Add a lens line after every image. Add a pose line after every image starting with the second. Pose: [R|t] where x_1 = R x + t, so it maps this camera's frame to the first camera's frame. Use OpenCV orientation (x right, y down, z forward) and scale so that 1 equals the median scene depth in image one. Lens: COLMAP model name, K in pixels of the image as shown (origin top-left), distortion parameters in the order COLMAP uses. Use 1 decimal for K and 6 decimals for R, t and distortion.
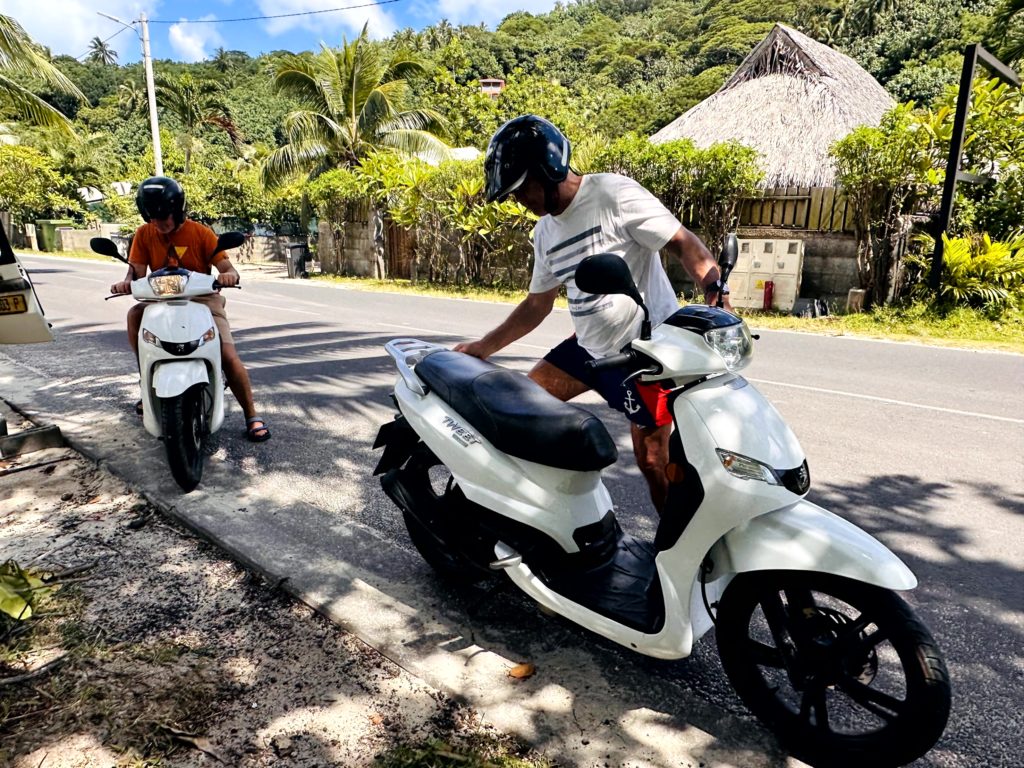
lens RADIAL K [[683.2, 0, 505.9], [0, 683.2, 384.6], [0, 0, 1]] dist [0.005364, -0.002025]
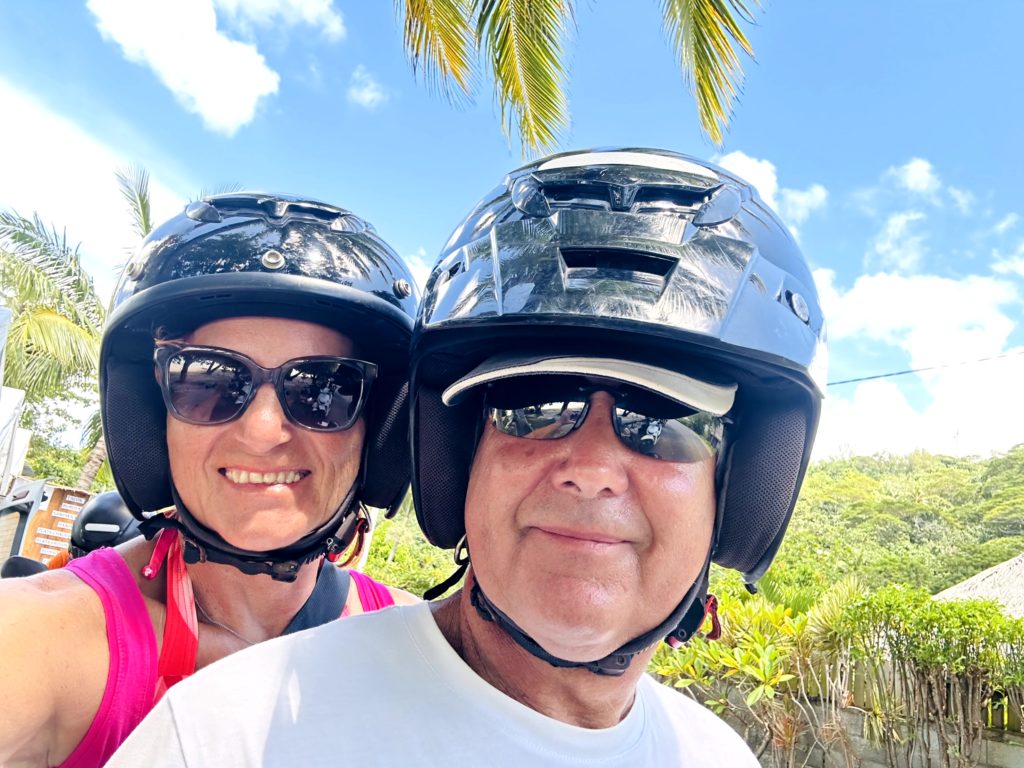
lens RADIAL K [[730.4, 0, 467.2], [0, 730.4, 384.8], [0, 0, 1]] dist [-0.014894, -0.013339]
pose [[0.928692, 0.056244, -0.366562, 0.018826], [-0.249369, 0.826315, -0.504994, -0.026862], [0.274492, 0.560393, 0.781417, 0.118668]]
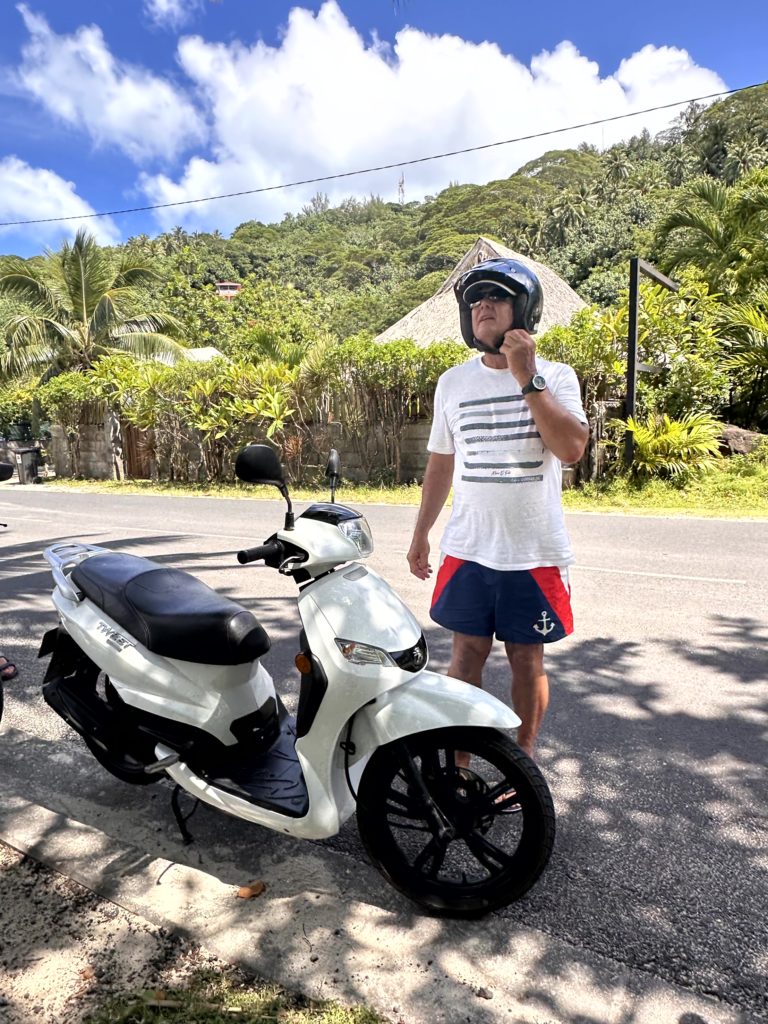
lens RADIAL K [[666.2, 0, 376.5], [0, 666.2, 507.4], [0, 0, 1]] dist [0.002897, 0.002403]
pose [[0.982423, -0.060735, 0.176513, 0.010676], [0.077147, 0.993159, -0.087653, -0.003593], [-0.169982, 0.099730, 0.980388, -0.001515]]
